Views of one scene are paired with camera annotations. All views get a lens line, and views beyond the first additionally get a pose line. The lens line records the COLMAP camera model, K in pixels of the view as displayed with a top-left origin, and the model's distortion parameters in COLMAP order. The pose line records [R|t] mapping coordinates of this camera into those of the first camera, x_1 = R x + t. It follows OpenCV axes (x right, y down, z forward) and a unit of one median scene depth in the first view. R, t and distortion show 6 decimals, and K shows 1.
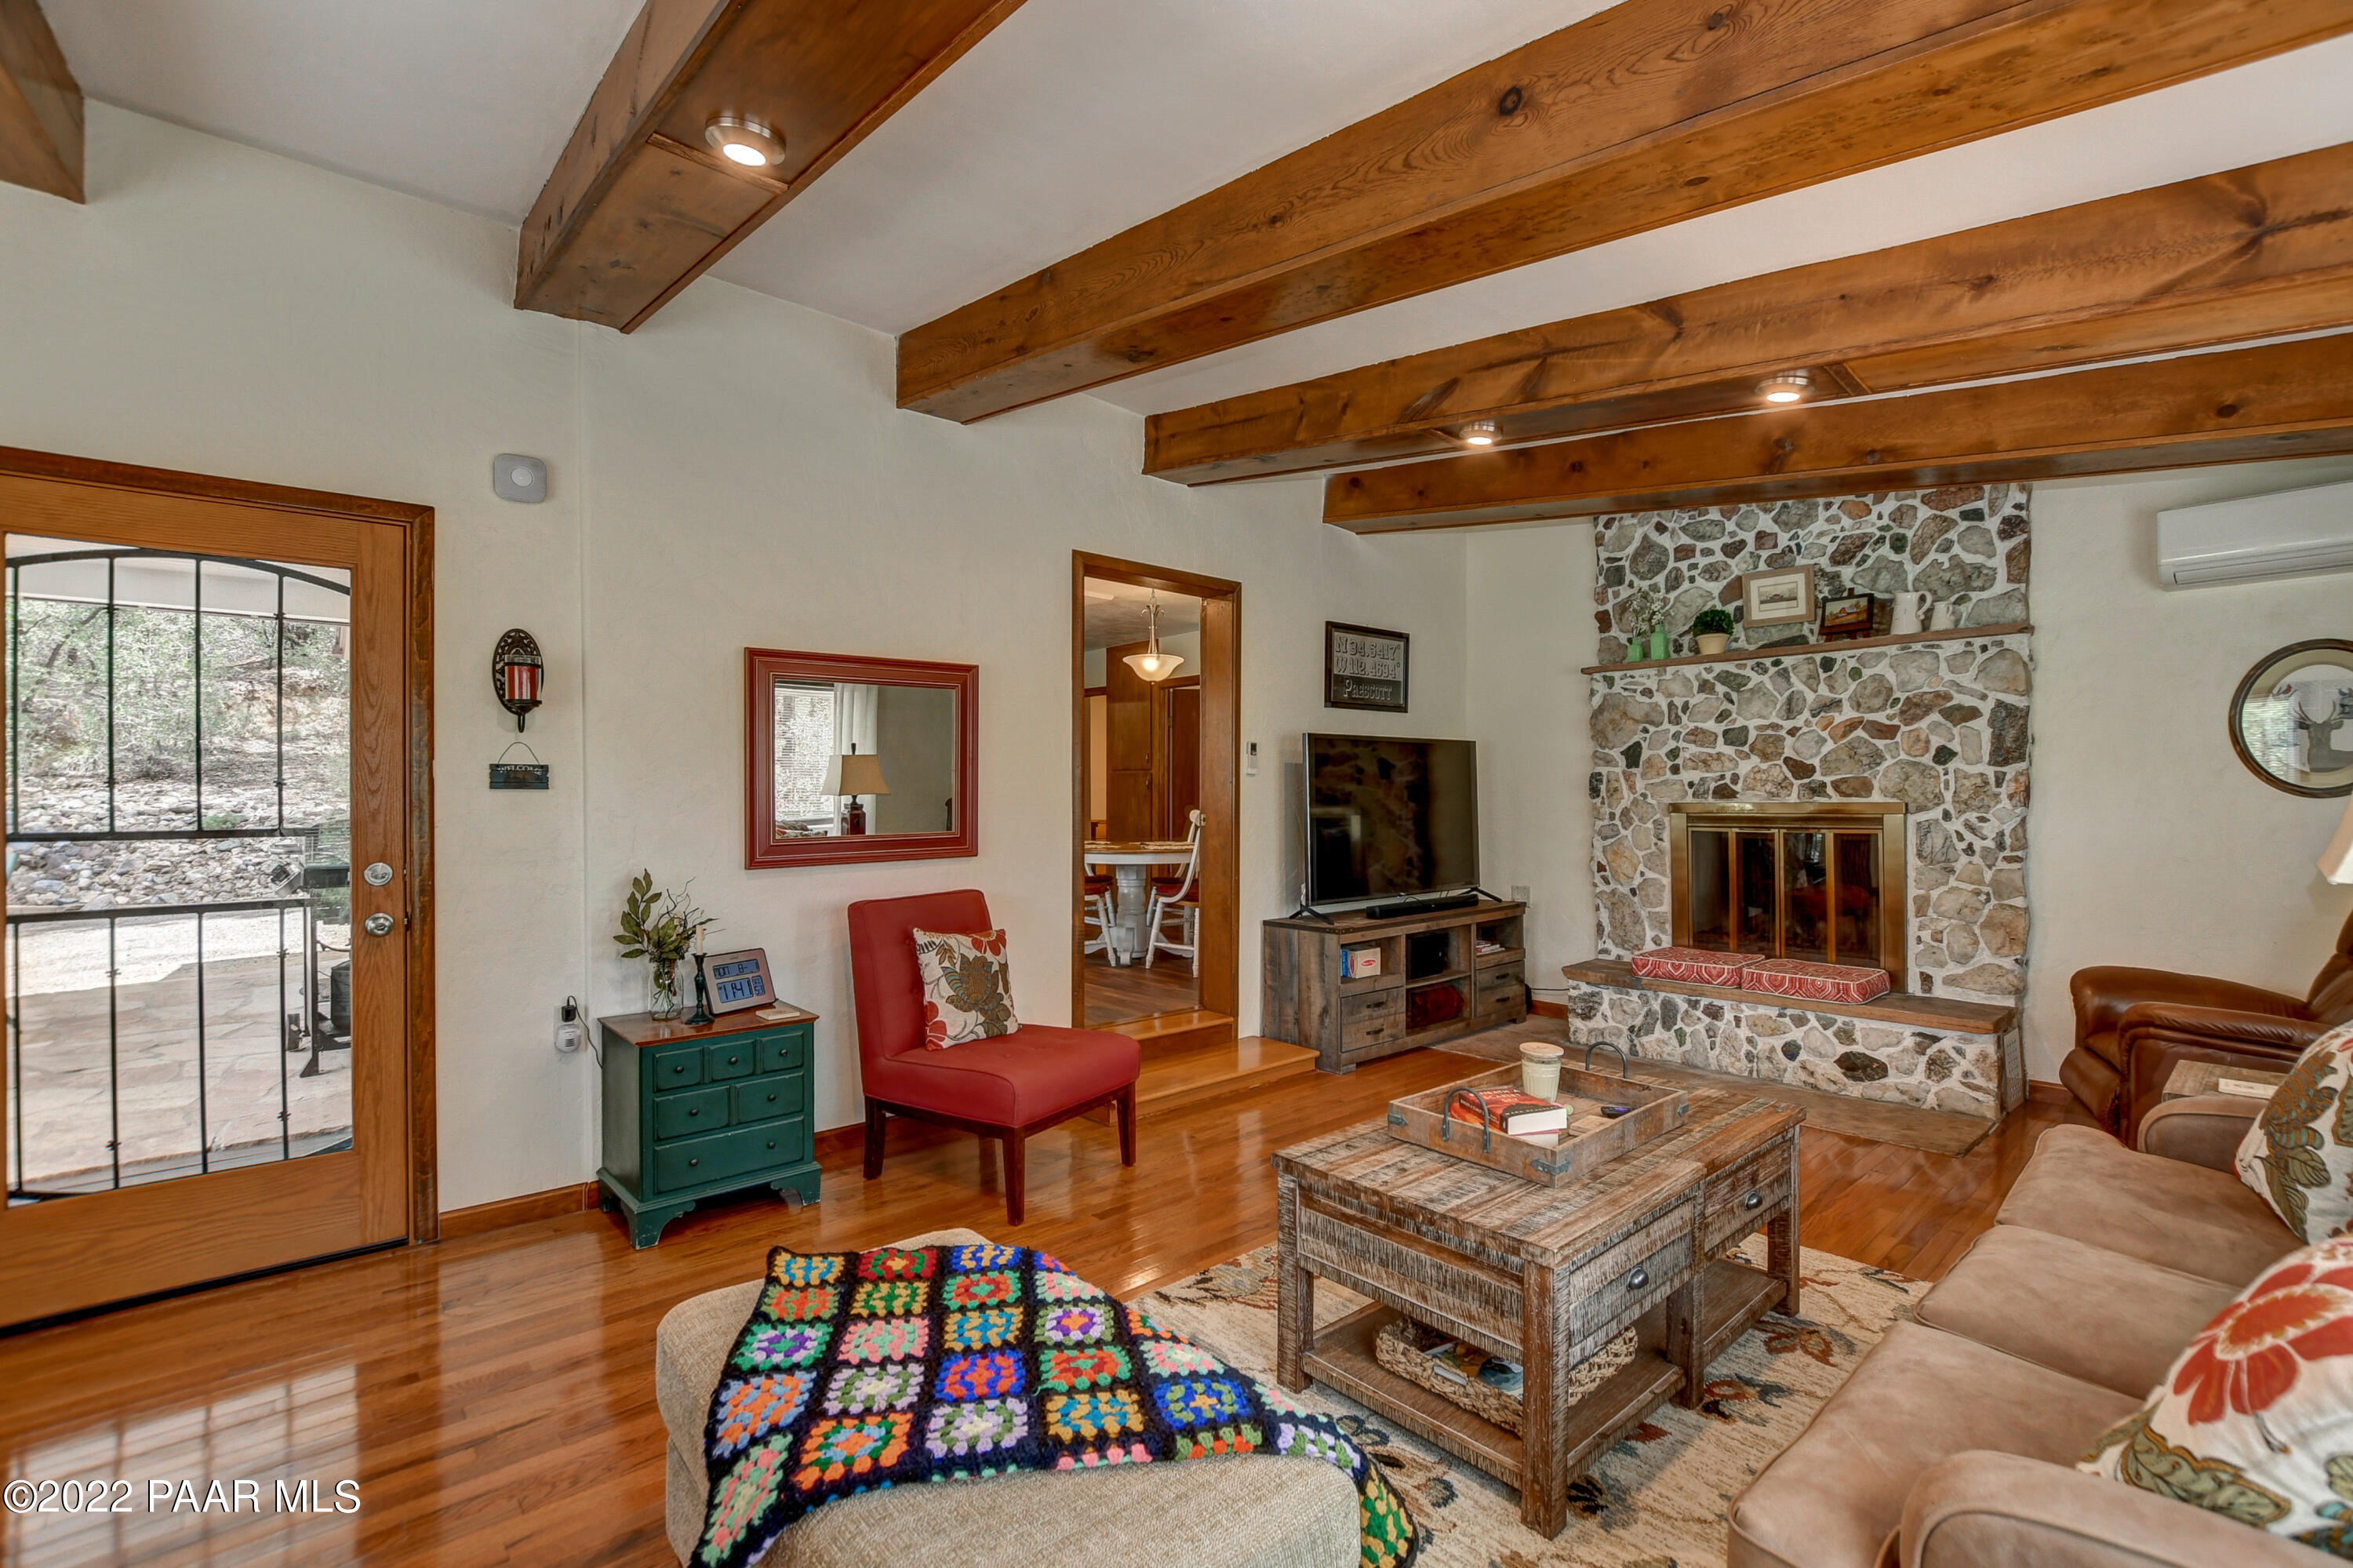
lens RADIAL K [[1024.3, 0, 1176.5], [0, 1024.3, 784.0], [0, 0, 1]] dist [-0.022328, 0.006484]
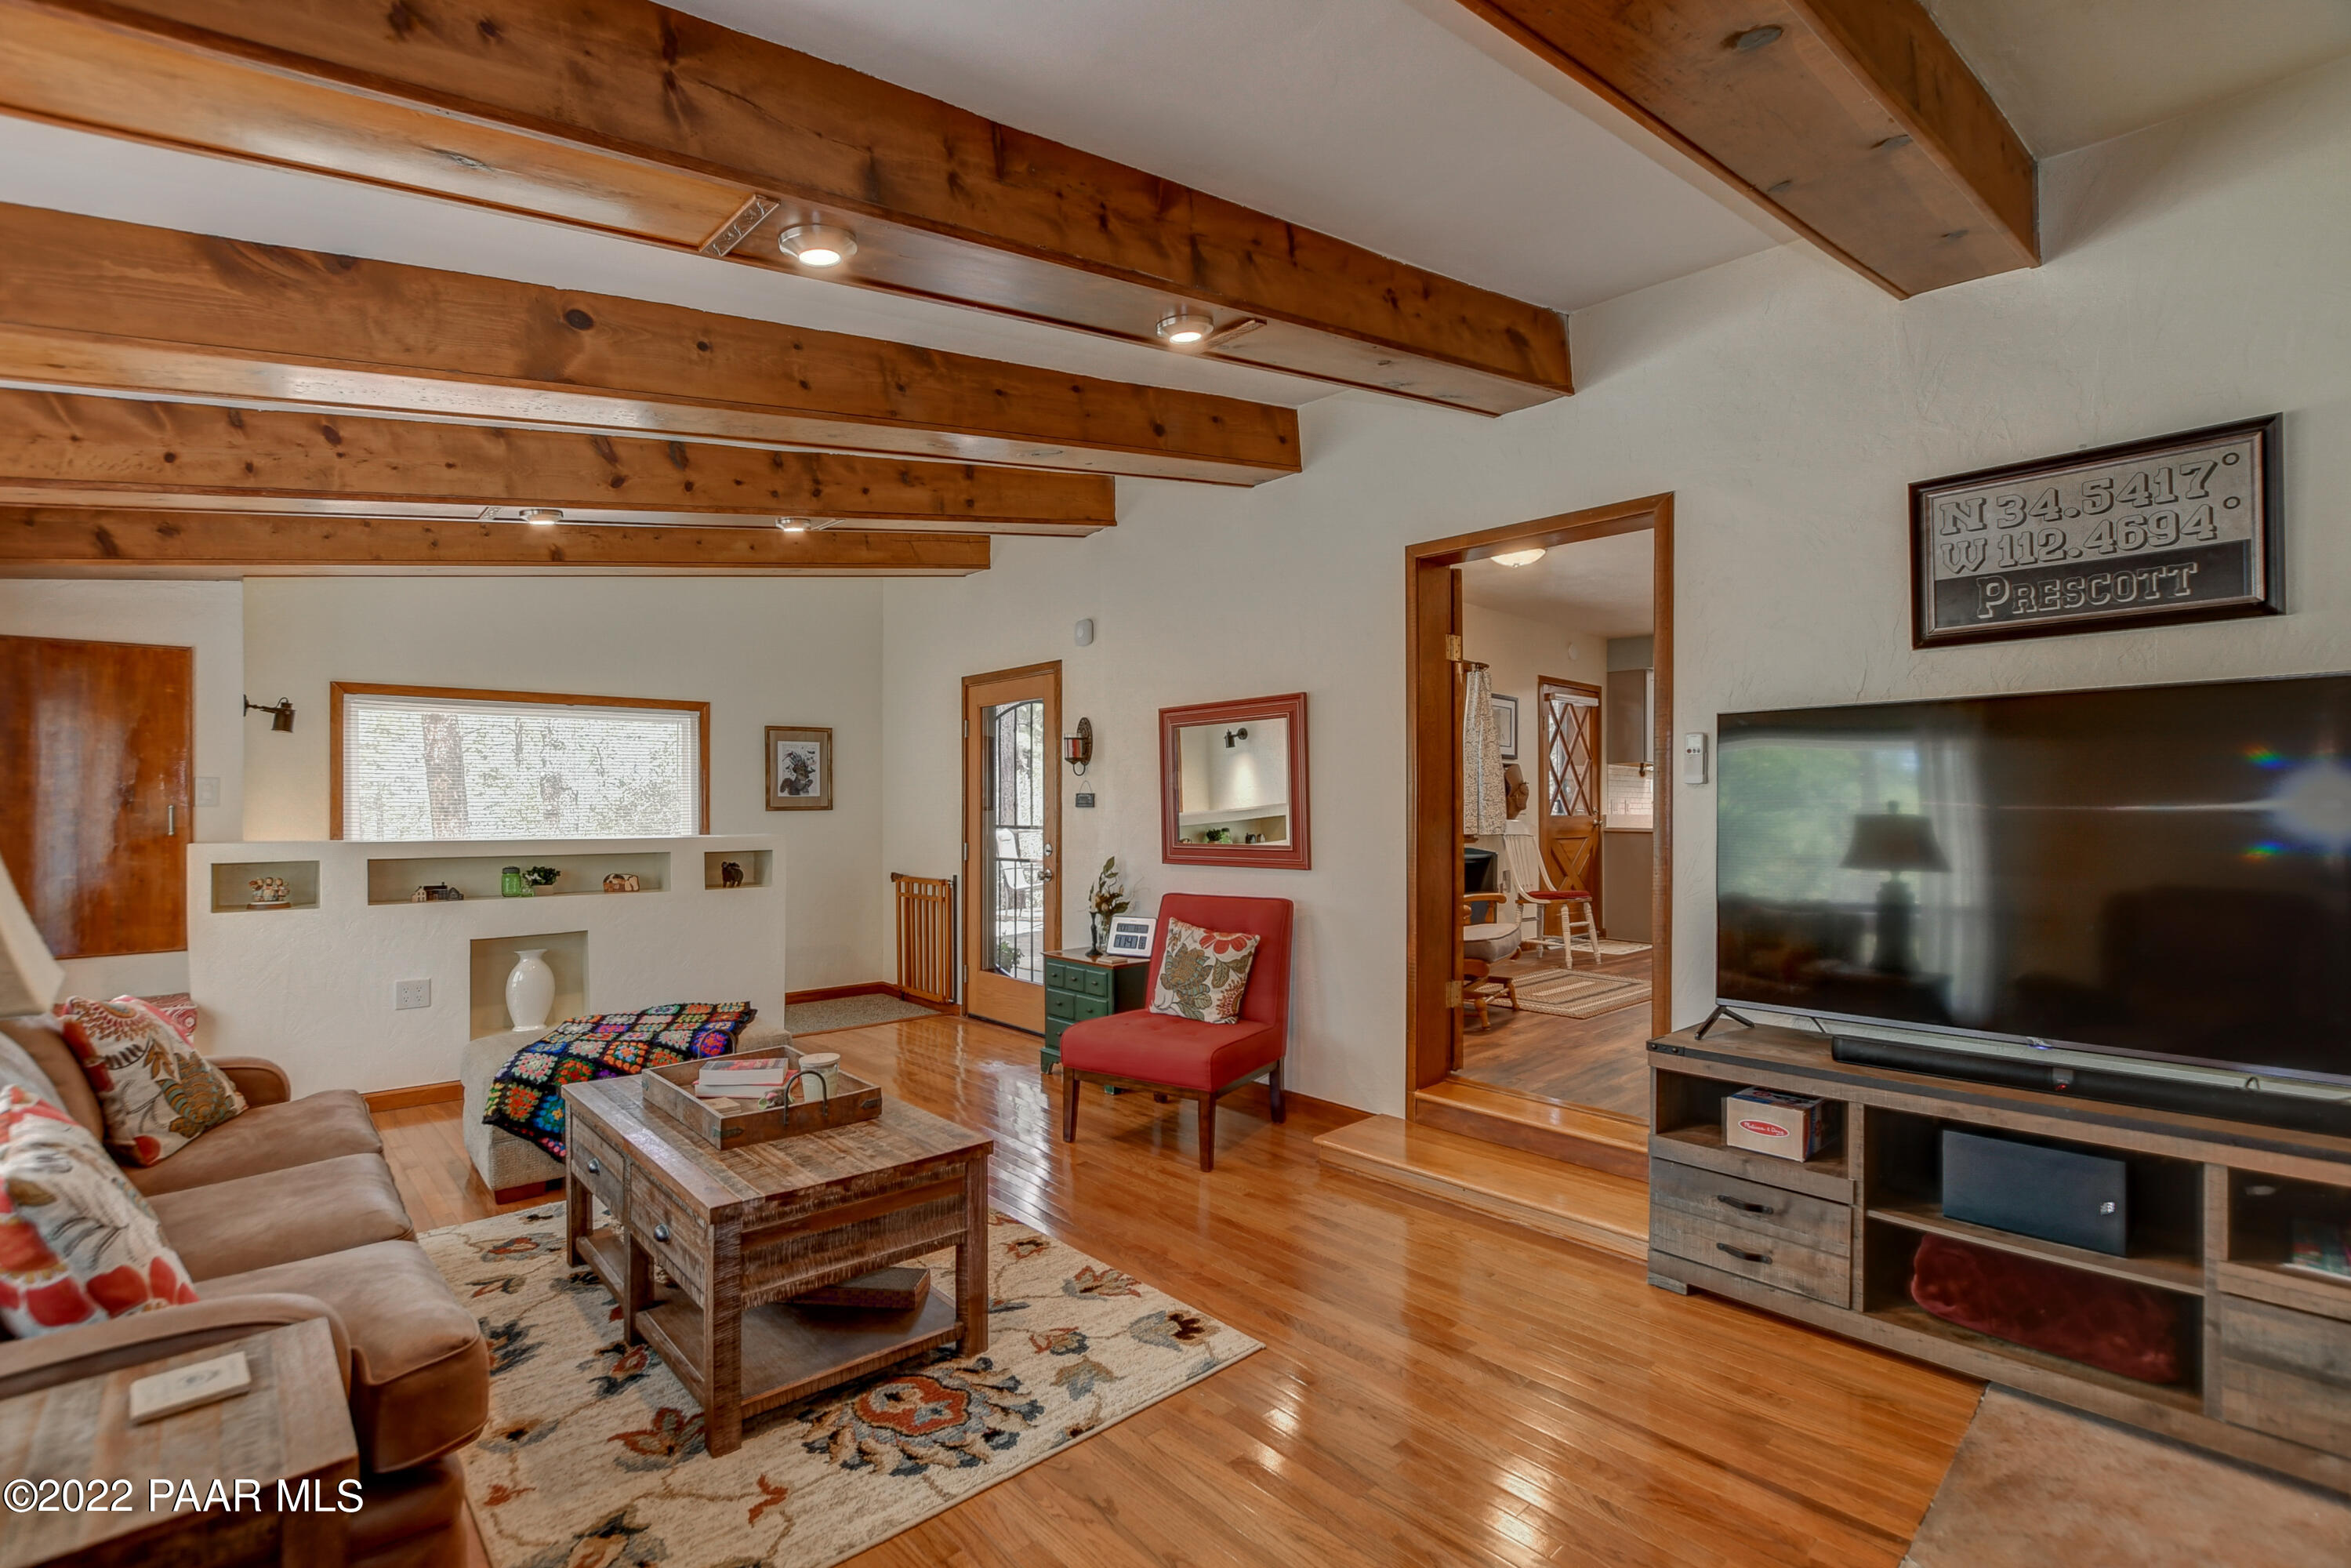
lens RADIAL K [[1062.7, 0, 1186.2], [0, 1062.7, 803.1], [0, 0, 1]] dist [-0.019782, 0.000809]
pose [[0.035279, -0.011474, -0.999312, 1.043549], [-0.004186, 0.999924, -0.011628, 0.016240], [0.999369, 0.004594, 0.035228, 0.962426]]
